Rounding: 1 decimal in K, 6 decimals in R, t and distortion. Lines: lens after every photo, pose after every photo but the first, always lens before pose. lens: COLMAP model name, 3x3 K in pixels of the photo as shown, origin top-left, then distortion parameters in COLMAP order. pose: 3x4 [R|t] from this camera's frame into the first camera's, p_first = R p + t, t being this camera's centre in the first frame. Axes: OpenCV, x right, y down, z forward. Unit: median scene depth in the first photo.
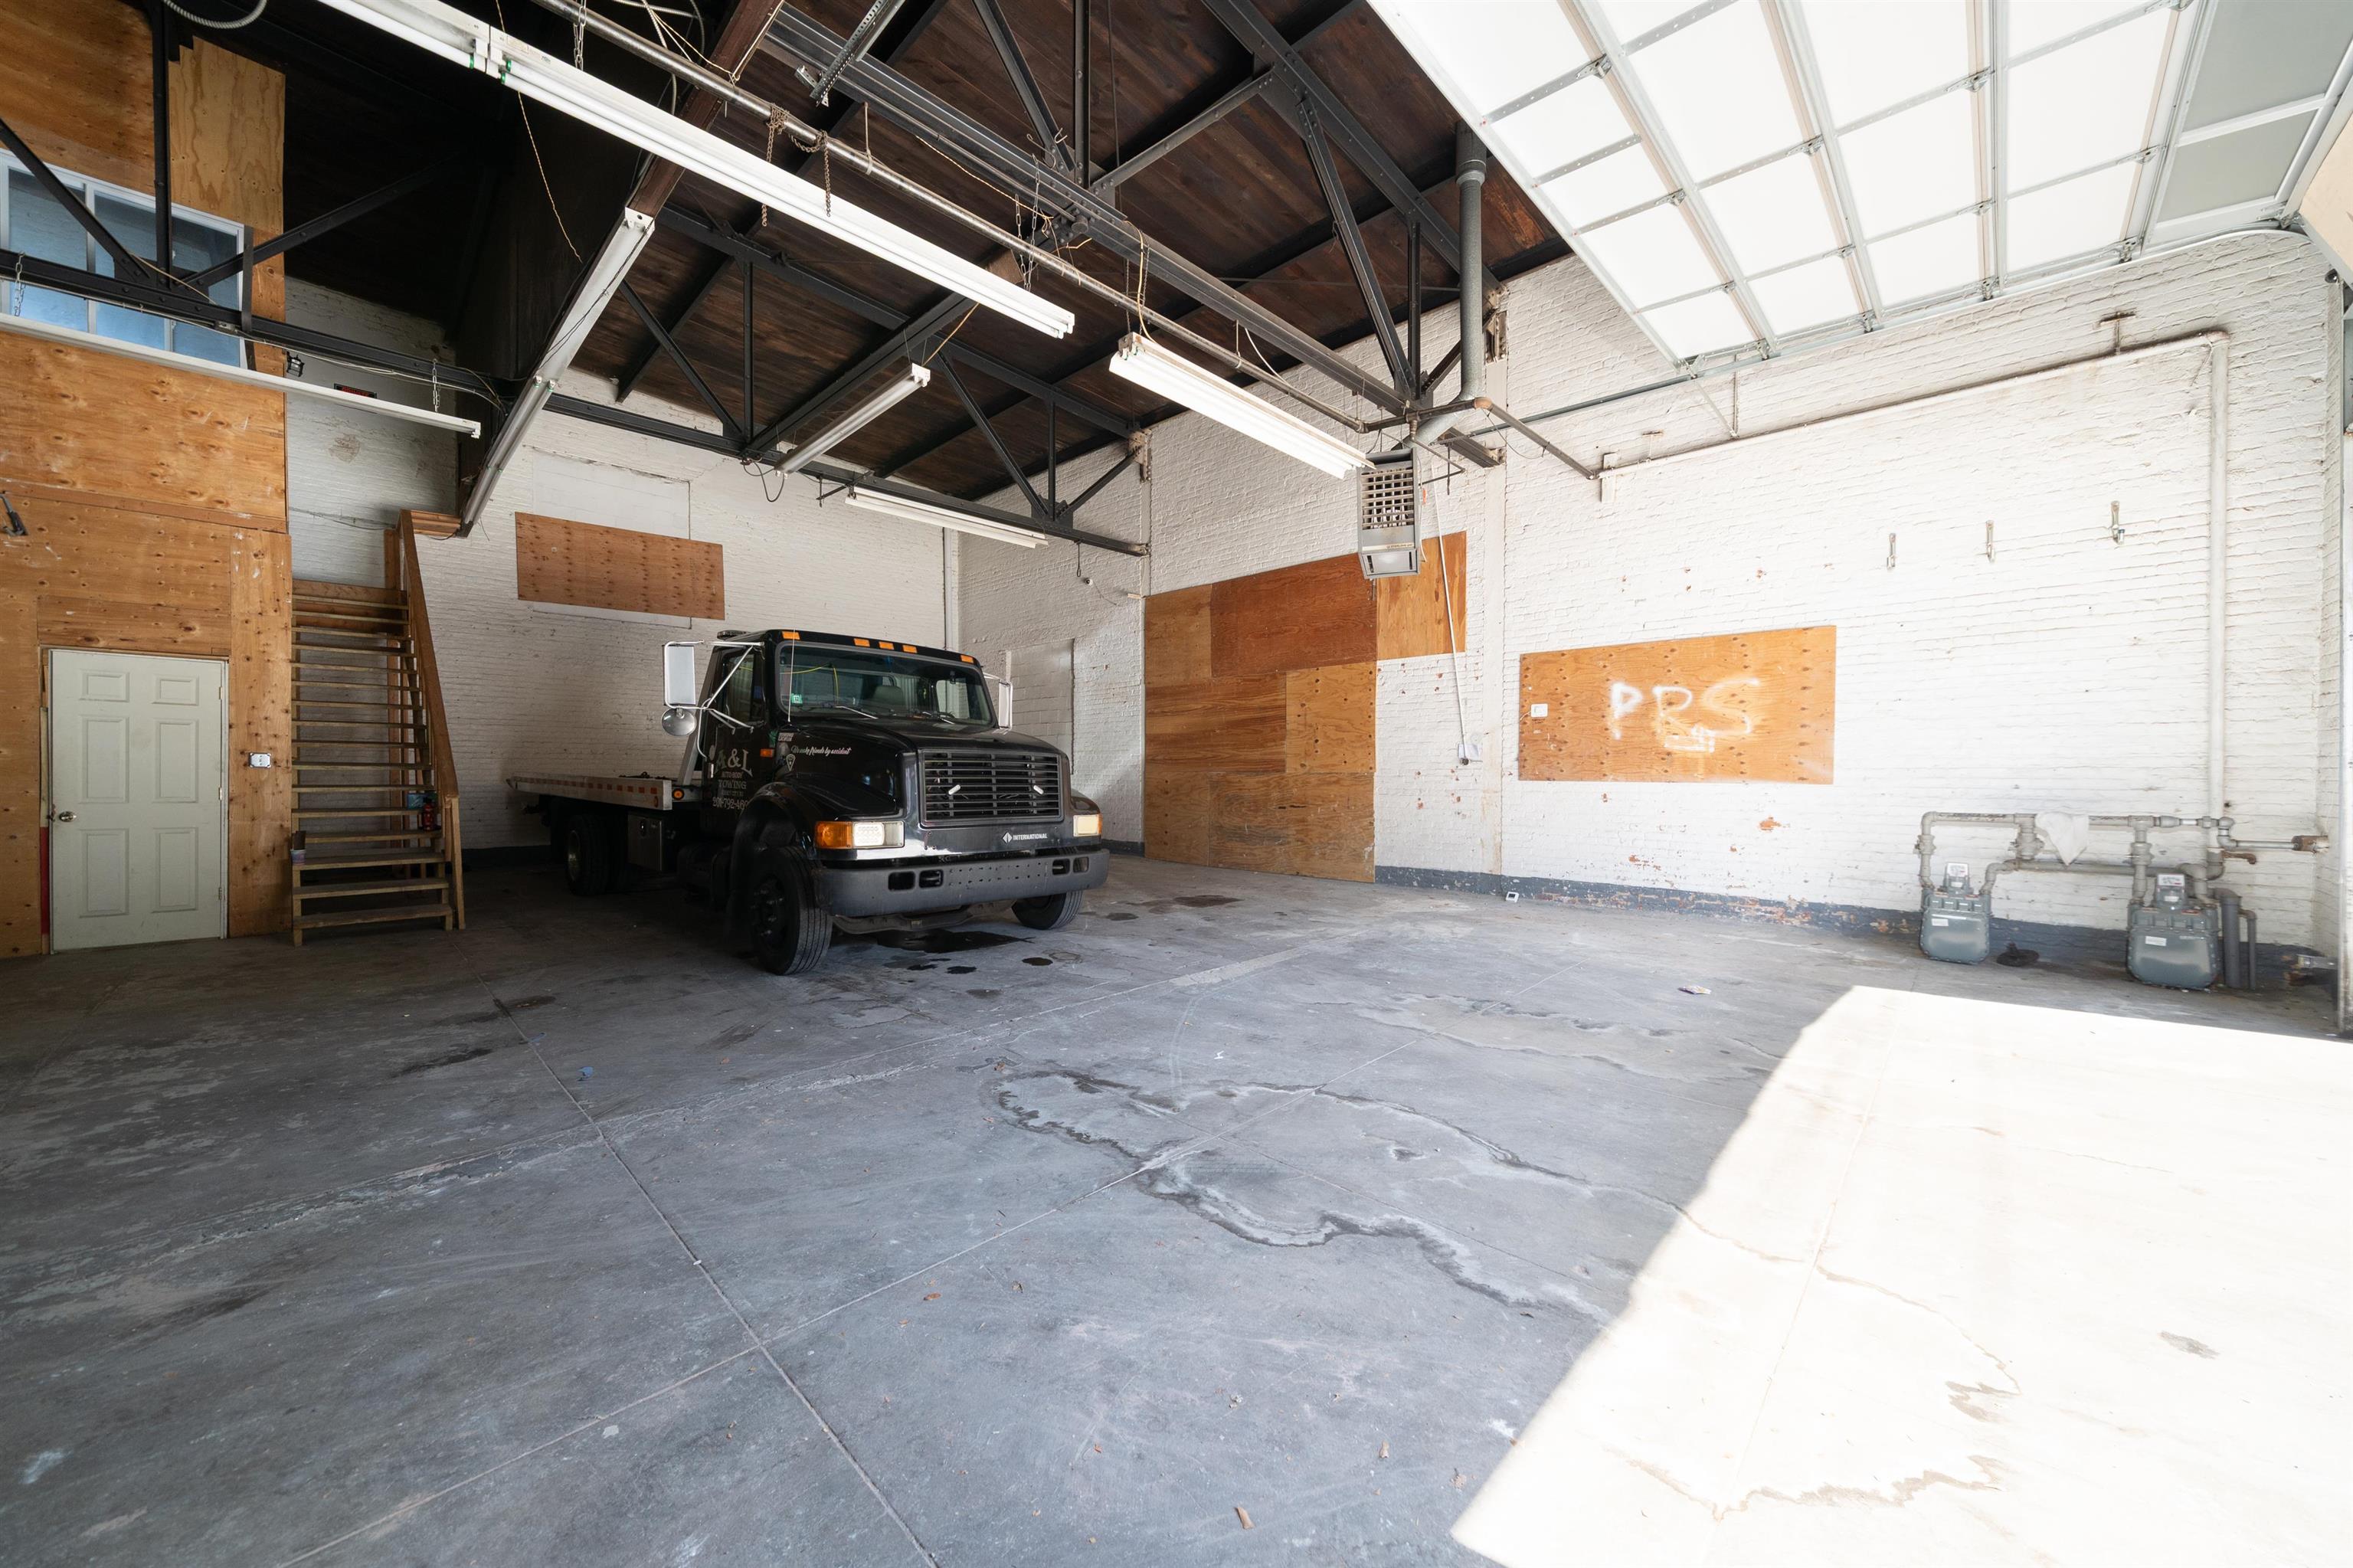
lens RADIAL K [[861.2, 0, 1160.4], [0, 861.2, 782.8], [0, 0, 1]] dist [-0.002806, -0.000324]
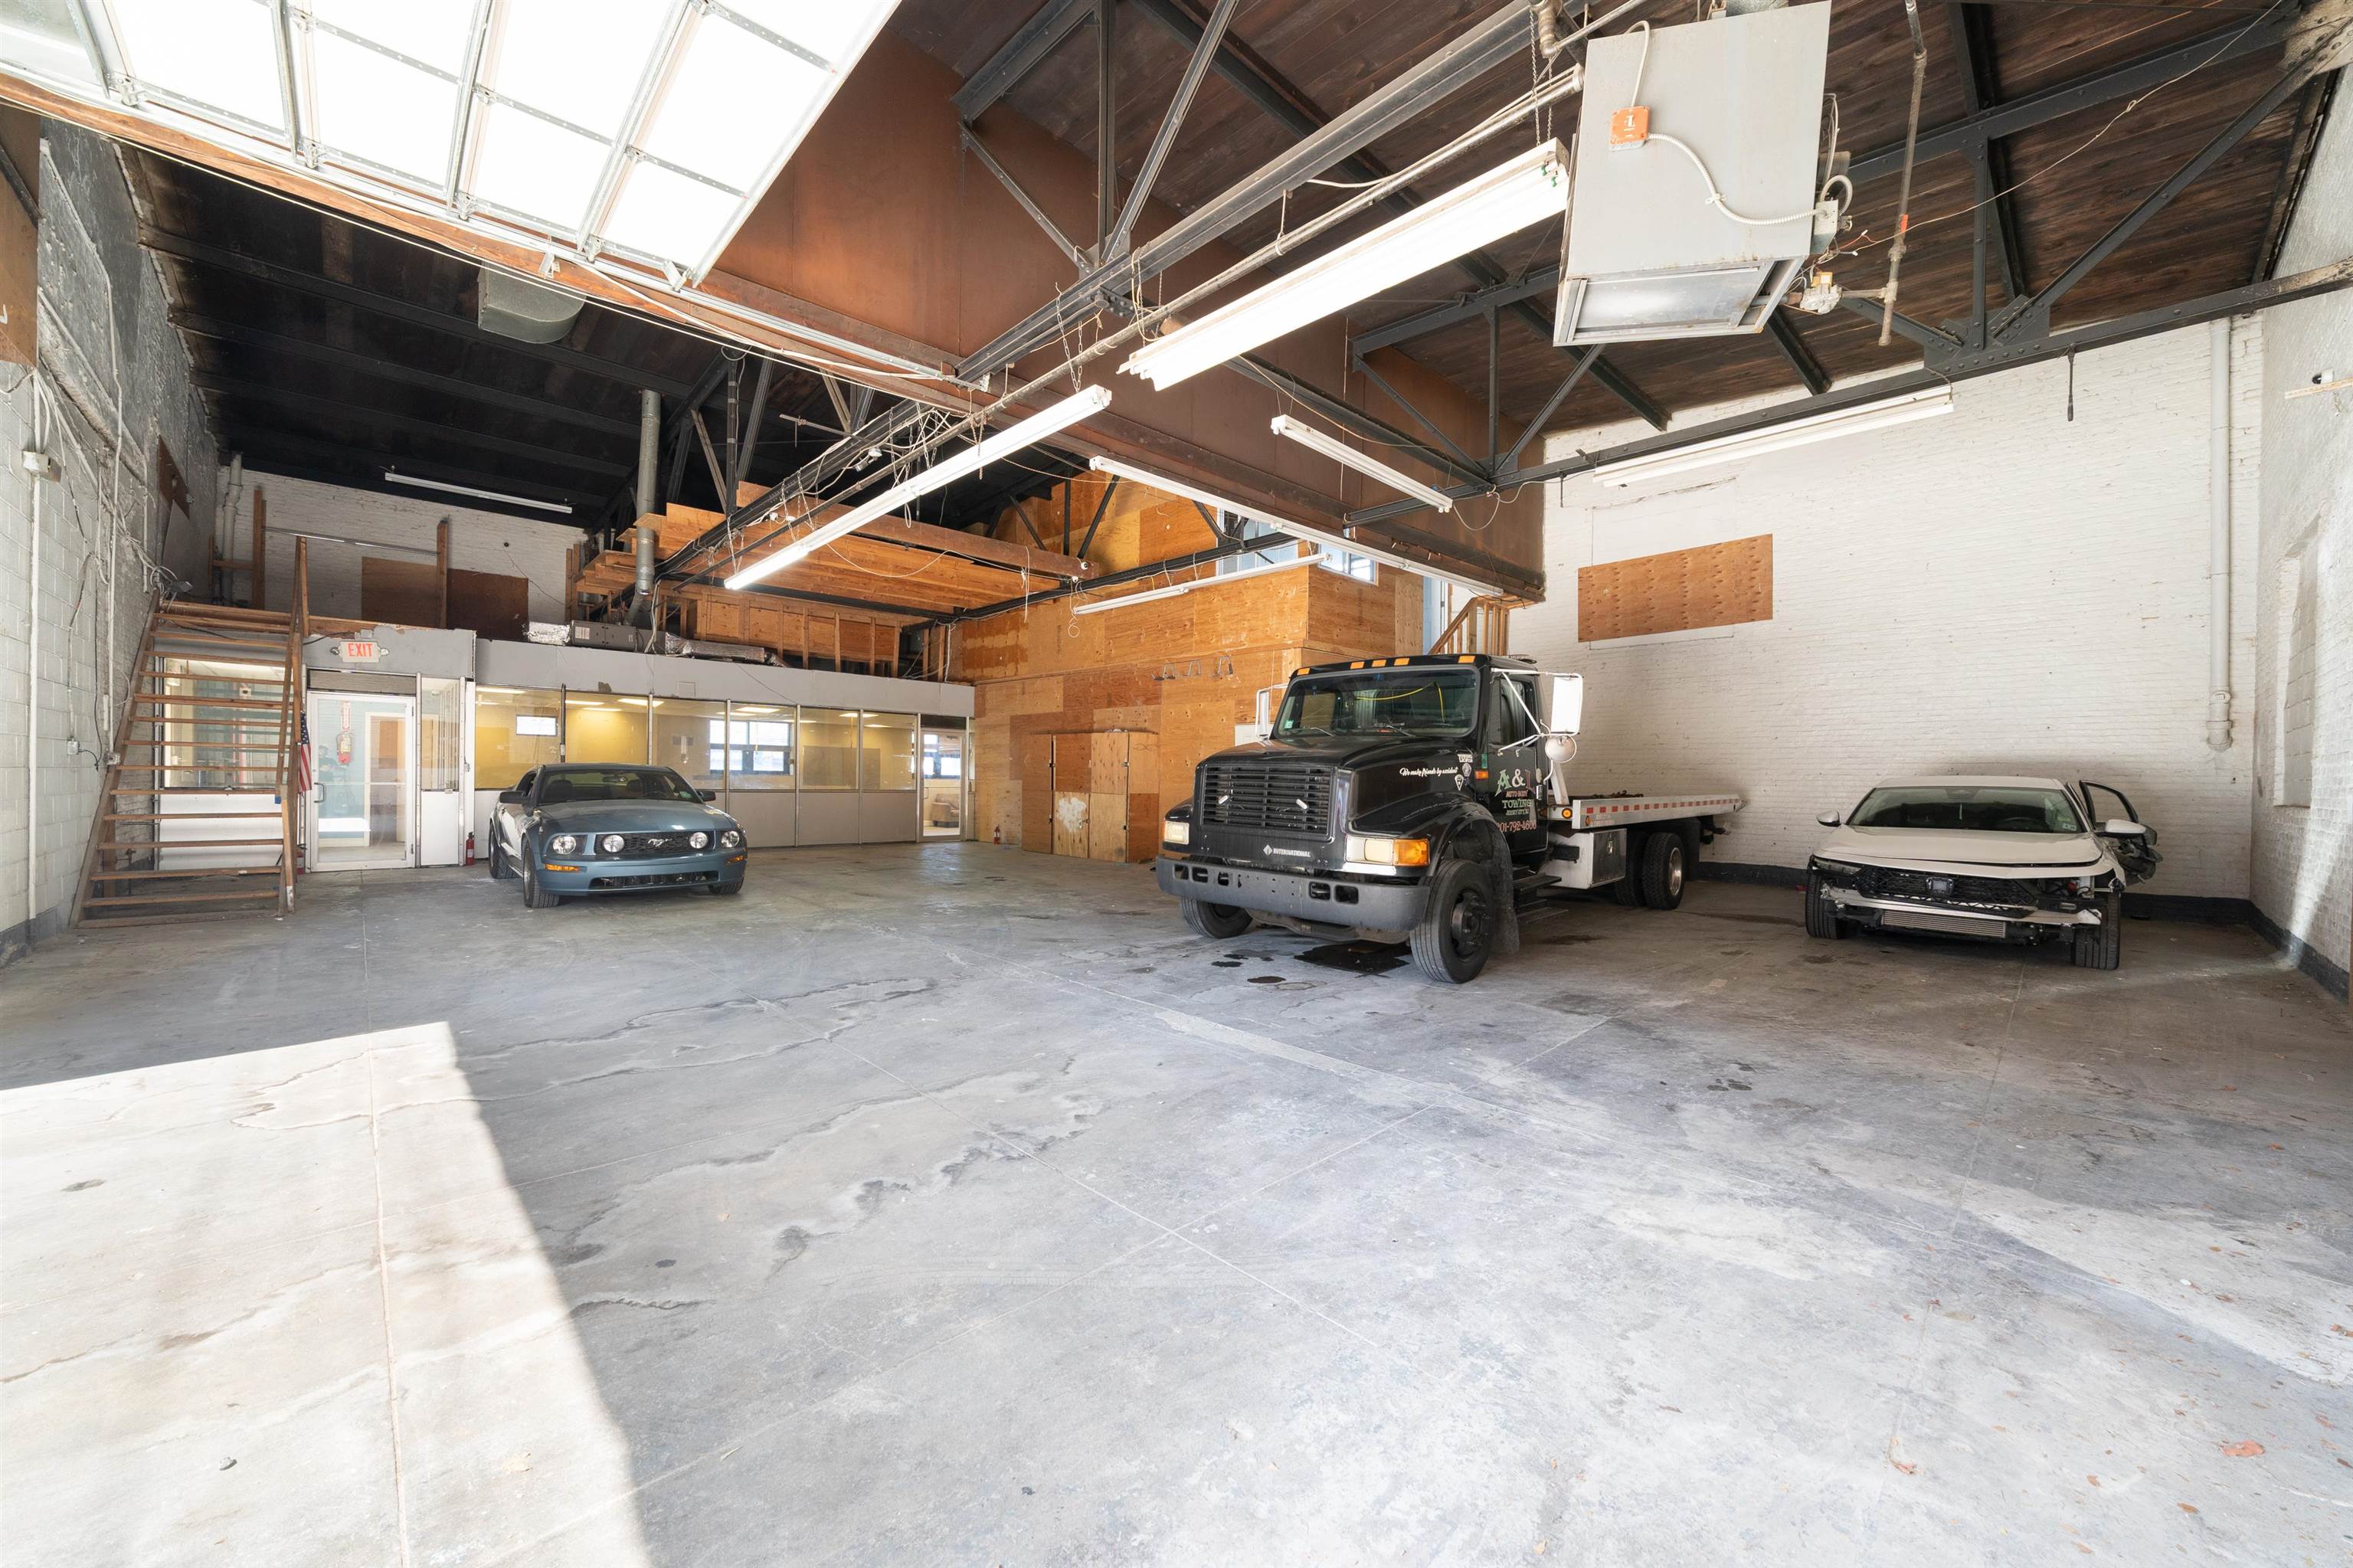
lens RADIAL K [[861.2, 0, 1167.6], [0, 861.2, 781.5], [0, 0, 1]] dist [-0.002806, -0.000324]
pose [[-0.043719, -0.003581, -0.999037, 1.120779], [-0.028817, 0.999582, -0.002322, -0.014656], [0.998628, 0.028688, -0.043804, 1.245541]]
